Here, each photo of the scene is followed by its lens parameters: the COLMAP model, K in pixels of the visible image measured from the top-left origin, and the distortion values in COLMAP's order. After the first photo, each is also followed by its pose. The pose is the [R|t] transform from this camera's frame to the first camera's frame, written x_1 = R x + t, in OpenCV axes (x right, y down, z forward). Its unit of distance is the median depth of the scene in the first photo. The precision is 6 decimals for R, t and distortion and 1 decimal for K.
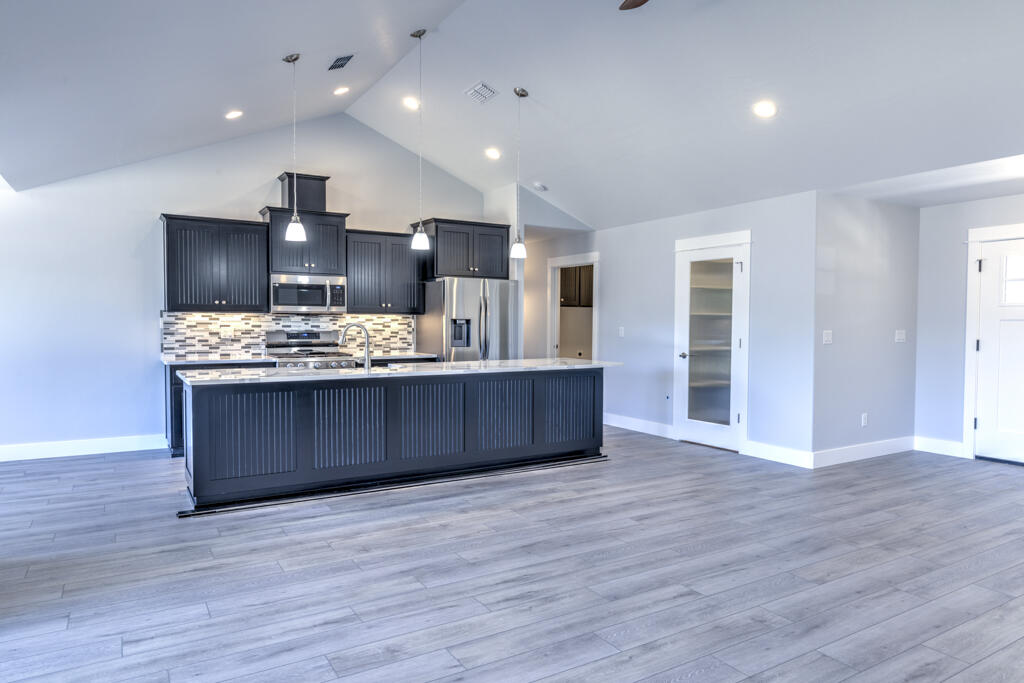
lens RADIAL K [[632.9, 0, 535.2], [0, 632.9, 337.7], [0, 0, 1]] dist [0.003717, -0.005847]
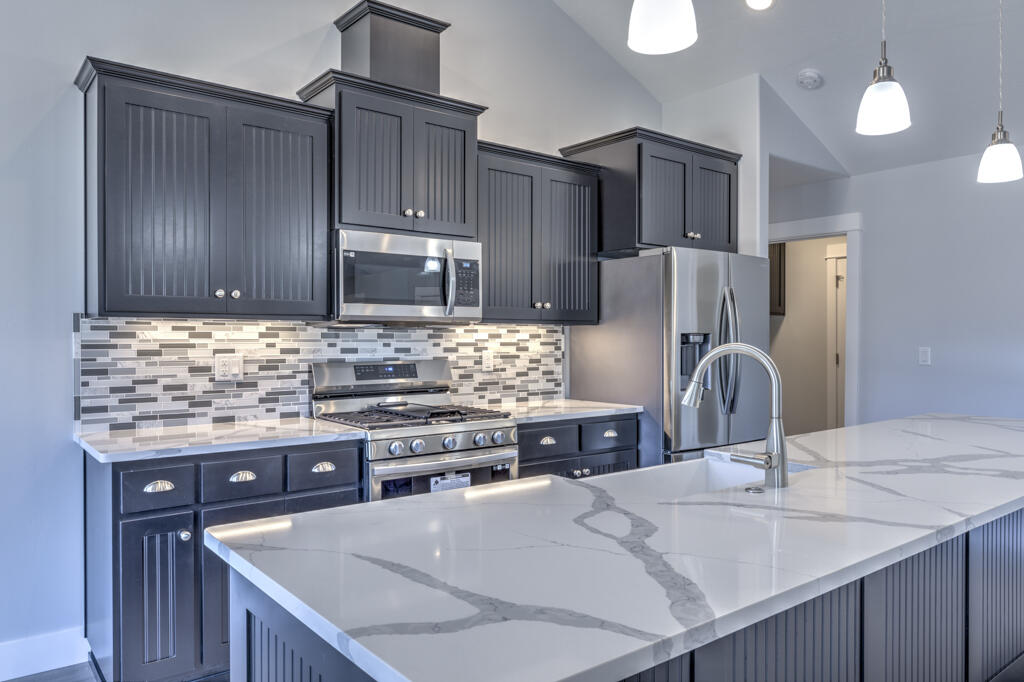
lens RADIAL K [[724.1, 0, 522.0], [0, 724.1, 343.7], [0, 0, 1]] dist [0.005518, -0.007145]
pose [[0.993908, -0.004845, 0.110110, -0.331977], [0.006551, 0.999864, -0.015139, -0.014774], [-0.110022, 0.015768, 0.993804, 0.471351]]
